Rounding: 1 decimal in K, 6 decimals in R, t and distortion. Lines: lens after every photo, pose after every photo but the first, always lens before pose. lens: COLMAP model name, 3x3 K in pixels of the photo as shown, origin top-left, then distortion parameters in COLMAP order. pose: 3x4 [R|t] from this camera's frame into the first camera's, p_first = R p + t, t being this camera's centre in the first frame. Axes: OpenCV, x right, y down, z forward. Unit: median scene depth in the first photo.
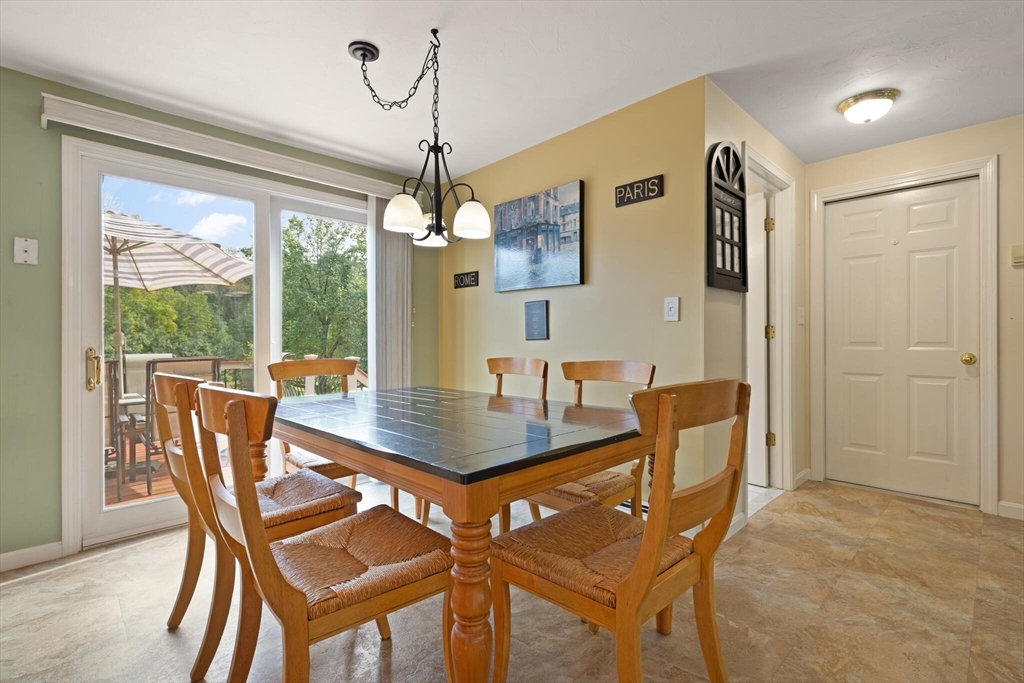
lens RADIAL K [[468.2, 0, 513.2], [0, 468.2, 342.7], [0, 0, 1]] dist [0.003361, 0.000599]
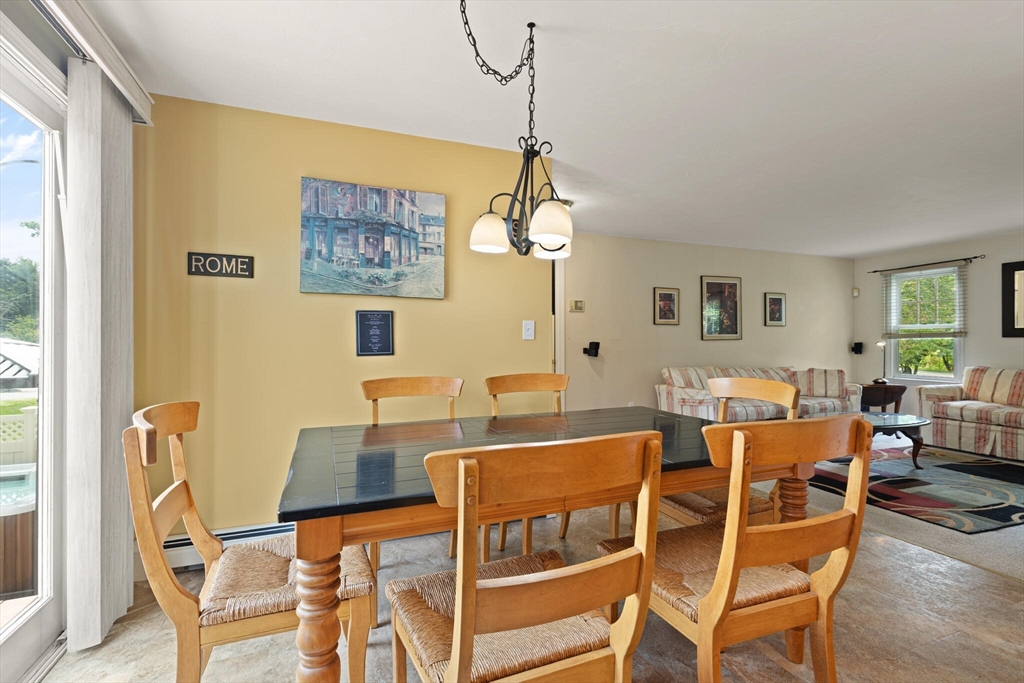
lens RADIAL K [[468.2, 0, 517.7], [0, 468.2, 343.8], [0, 0, 1]] dist [0.003361, 0.000599]
pose [[0.377854, 0.001321, 0.925864, -0.697523], [0.002552, 0.999994, -0.002469, -0.026385], [-0.925862, 0.003296, 0.377848, 0.462897]]
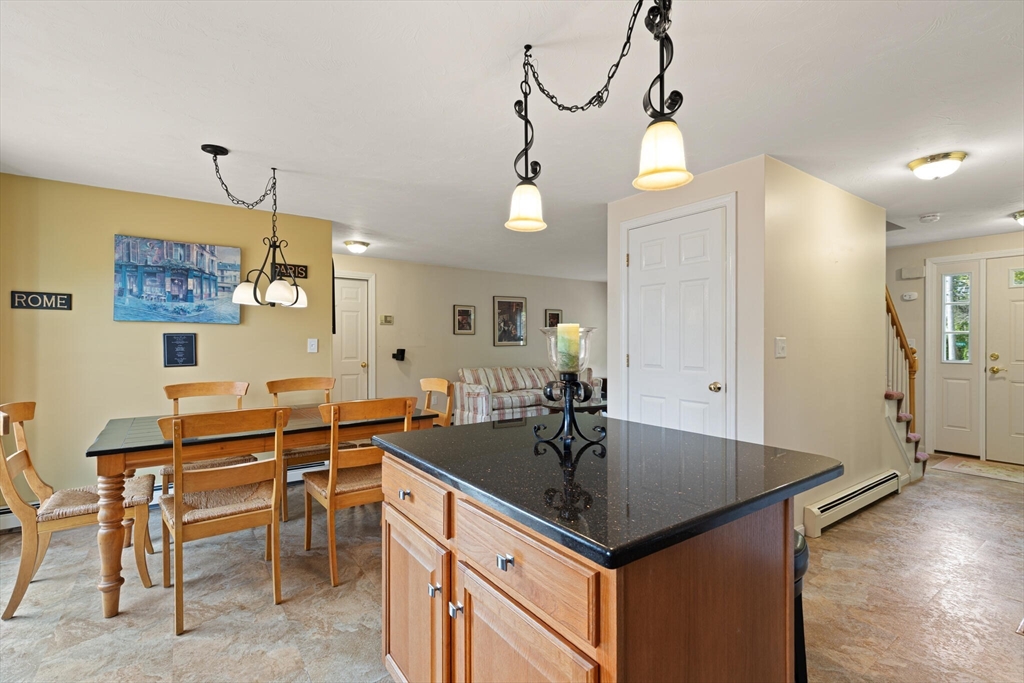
lens RADIAL K [[468.2, 0, 517.9], [0, 468.2, 342.0], [0, 0, 1]] dist [0.003361, 0.000599]
pose [[0.140421, -0.001735, 0.990090, -1.059917], [0.002499, 0.999996, 0.001398, -0.071052], [-0.990089, 0.002278, 0.140425, 0.005882]]
